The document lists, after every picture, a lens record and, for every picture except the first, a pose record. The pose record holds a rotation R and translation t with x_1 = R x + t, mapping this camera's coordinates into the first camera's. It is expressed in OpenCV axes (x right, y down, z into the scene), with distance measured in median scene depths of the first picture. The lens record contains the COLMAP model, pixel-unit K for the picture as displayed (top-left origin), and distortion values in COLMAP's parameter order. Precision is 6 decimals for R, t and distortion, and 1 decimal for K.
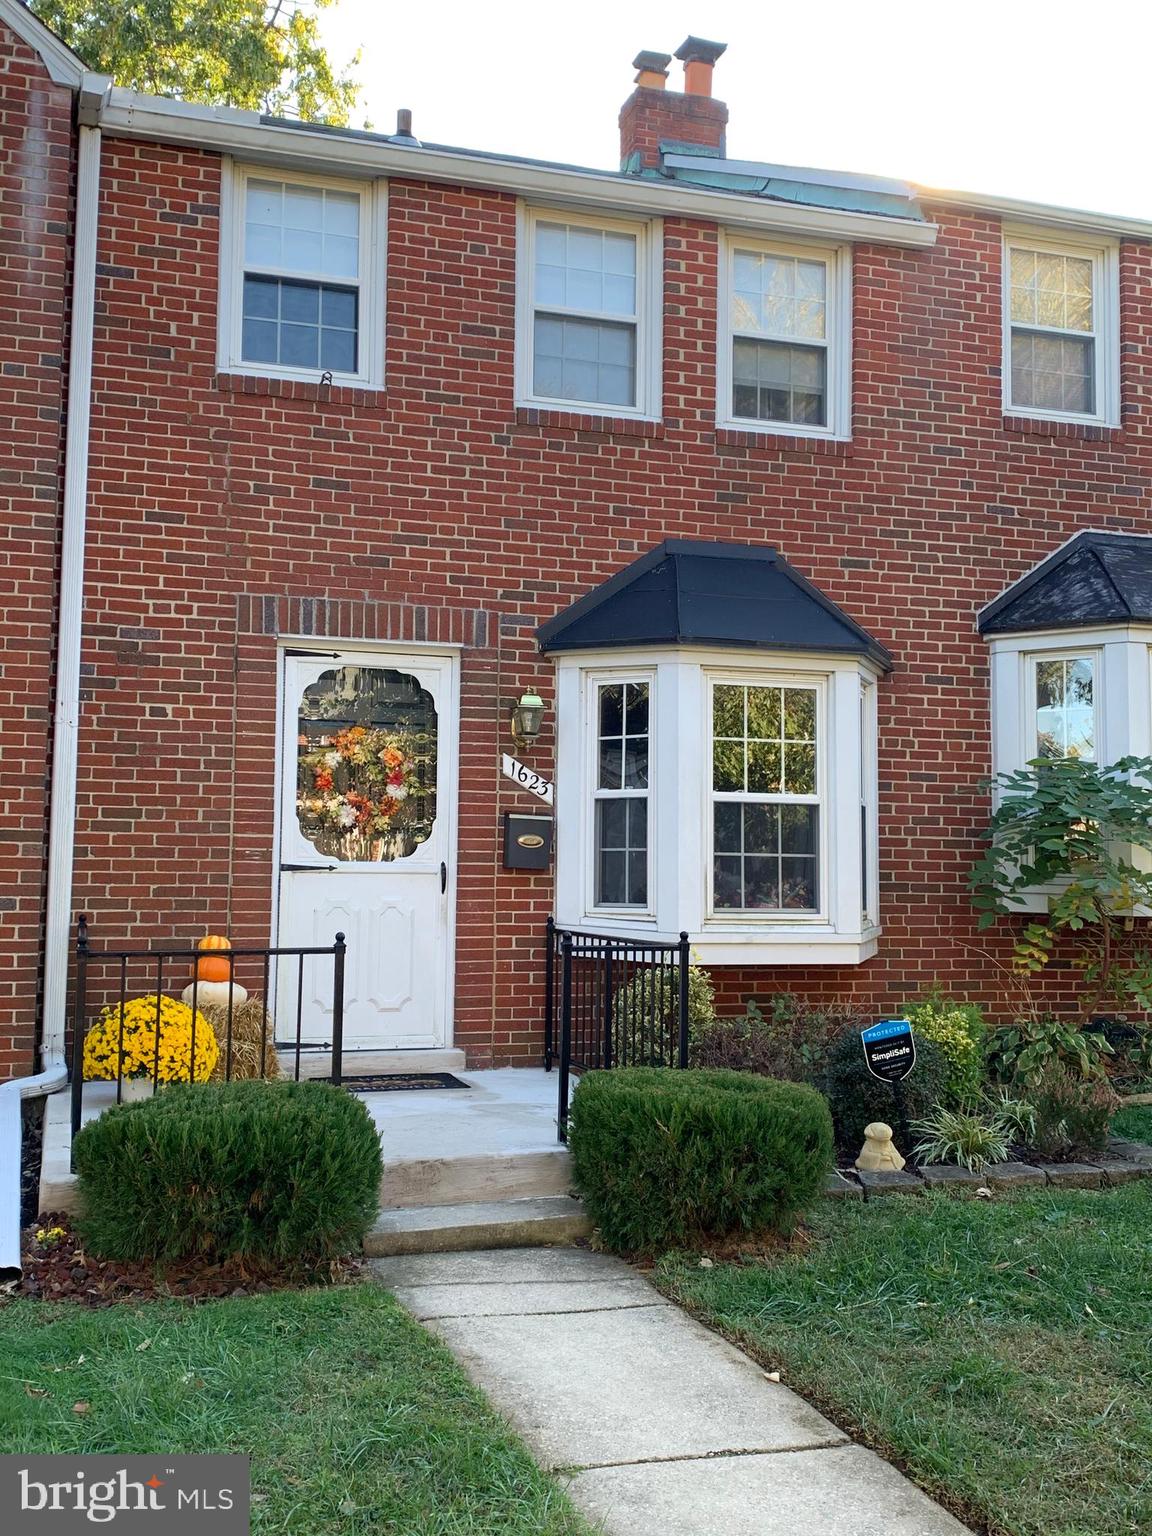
lens RADIAL K [[1575.2, 0, 576.0], [0, 1575.2, 768.0], [0, 0, 1]] dist [0.610409, -0.010677]
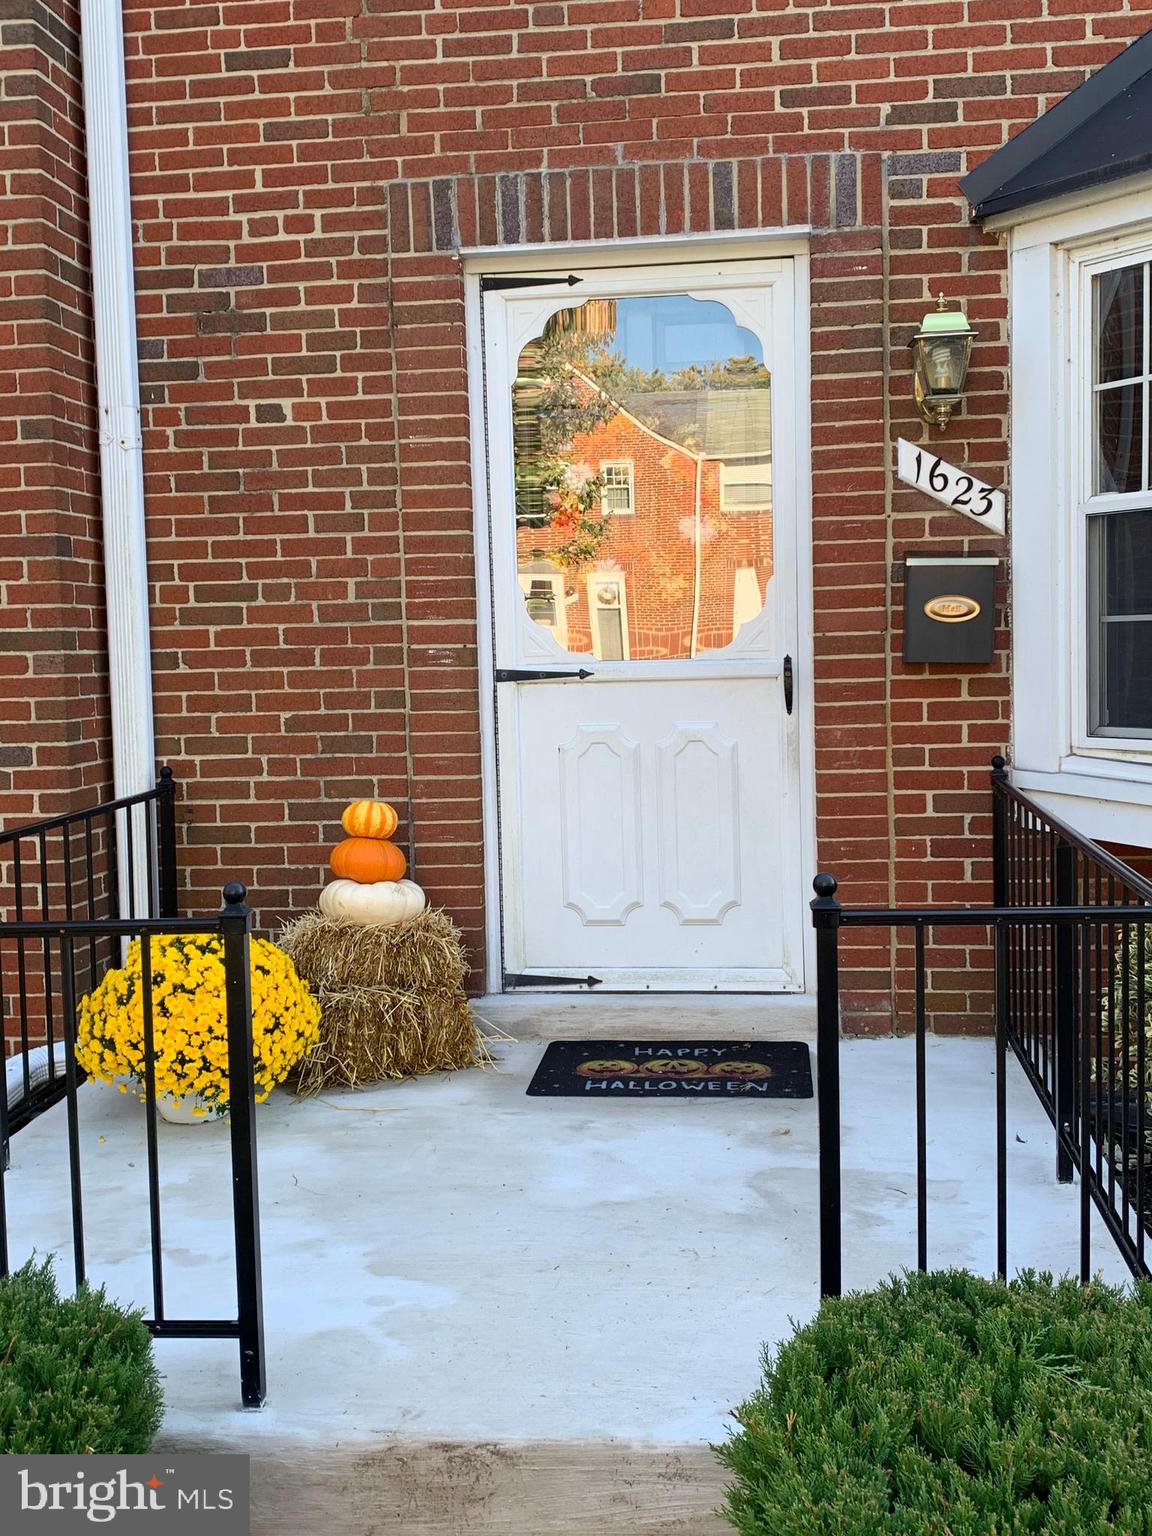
lens RADIAL K [[1678.0, 0, 576.0], [0, 1678.0, 768.0], [0, 0, 1]] dist [0.063120, -0.060902]
pose [[0.921574, -0.010027, -0.388073, 0.070979], [0.069738, 0.987680, 0.140091, 0.012966], [0.381887, -0.156168, 0.910919, 0.466835]]
